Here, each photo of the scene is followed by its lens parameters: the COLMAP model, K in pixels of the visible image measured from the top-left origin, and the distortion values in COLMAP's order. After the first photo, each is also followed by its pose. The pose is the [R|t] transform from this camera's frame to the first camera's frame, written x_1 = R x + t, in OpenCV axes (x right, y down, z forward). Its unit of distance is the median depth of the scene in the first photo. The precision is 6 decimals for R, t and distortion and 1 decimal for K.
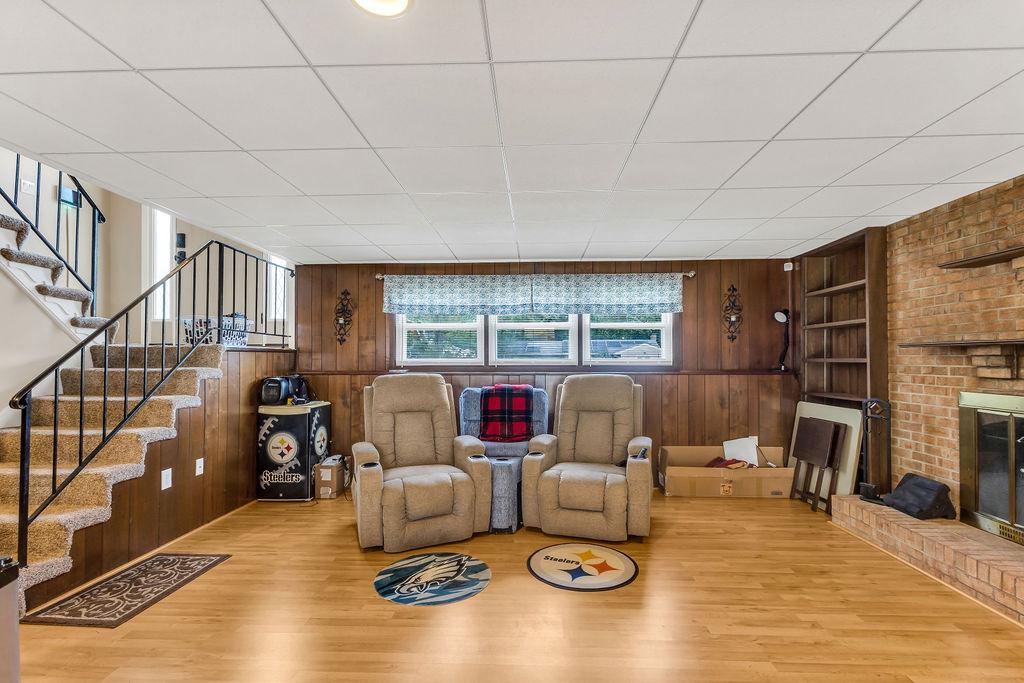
lens RADIAL K [[467.8, 0, 513.8], [0, 467.8, 356.2], [0, 0, 1]] dist [0.000542, 0.000275]
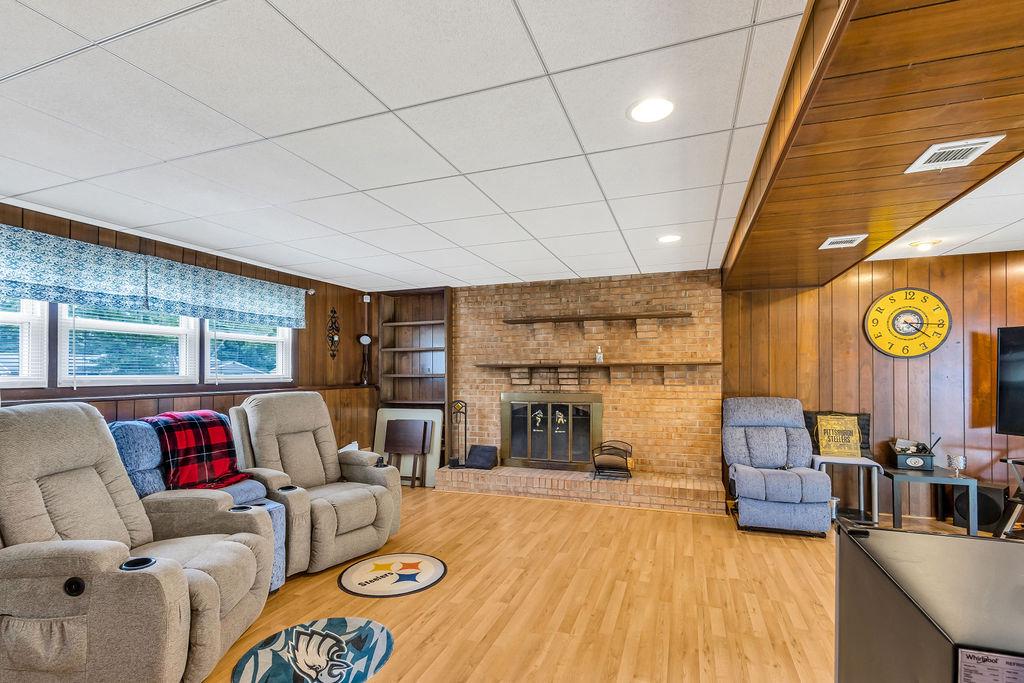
lens RADIAL K [[478.0, 0, 512.8], [0, 478.0, 370.8], [0, 0, 1]] dist [0.000504, -0.000072]
pose [[0.303013, 0.005152, 0.952973, -0.655374], [-0.001731, 0.999987, -0.004855, 0.001544], [-0.952985, -0.000178, 0.303018, 0.356471]]
